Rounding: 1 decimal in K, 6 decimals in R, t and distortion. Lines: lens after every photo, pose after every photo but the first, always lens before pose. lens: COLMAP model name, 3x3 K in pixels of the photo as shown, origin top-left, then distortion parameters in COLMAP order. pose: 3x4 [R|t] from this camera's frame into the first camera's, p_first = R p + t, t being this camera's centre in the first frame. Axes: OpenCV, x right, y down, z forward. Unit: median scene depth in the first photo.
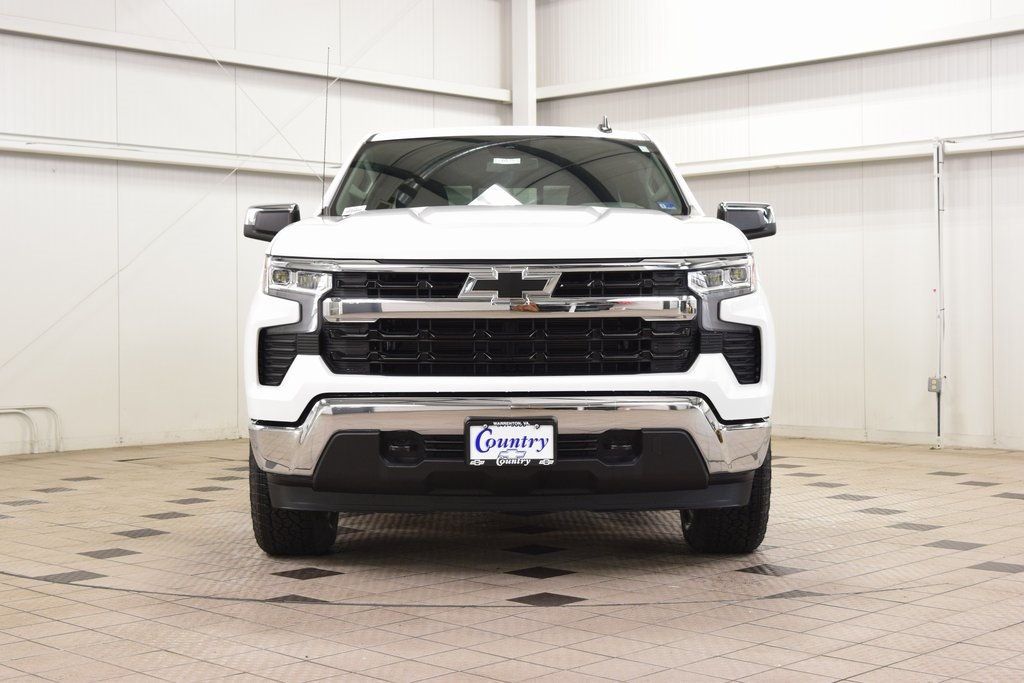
lens RADIAL K [[1525.1, 0, 512.0], [0, 1525.1, 341.5], [0, 0, 1]] dist [0.010429, 0.060249]
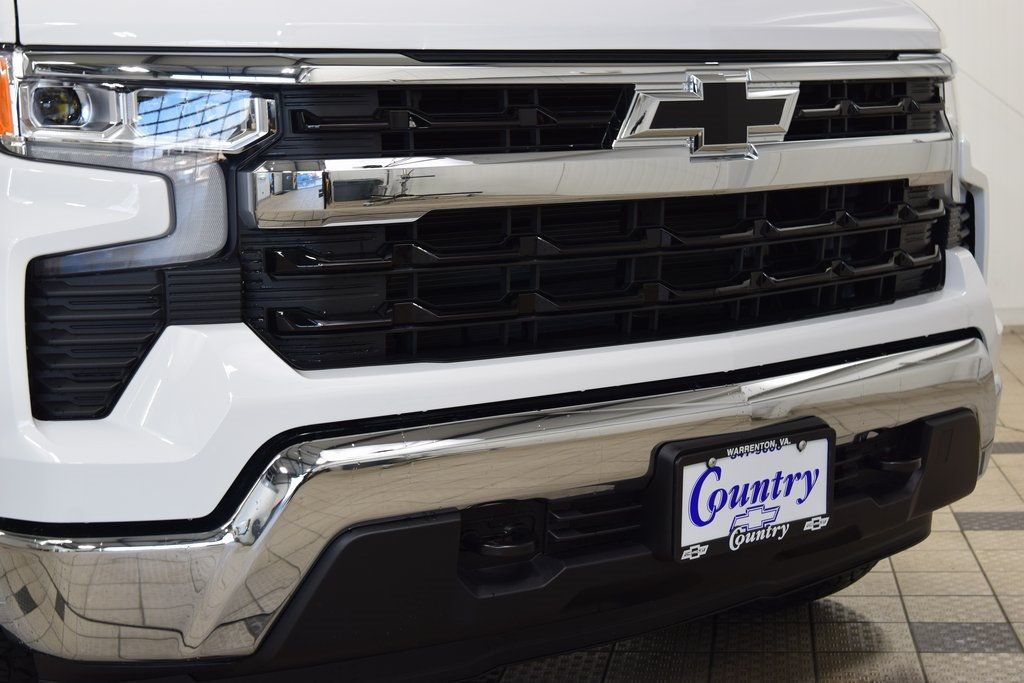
lens RADIAL K [[1634.2, 0, 512.0], [0, 1634.2, 341.5], [0, 0, 1]] dist [-0.025664, -0.010001]
pose [[0.808017, -0.096272, 0.581240, -0.307567], [0.050868, 0.994275, 0.093969, -0.019989], [-0.586959, -0.046362, 0.808288, 0.670424]]
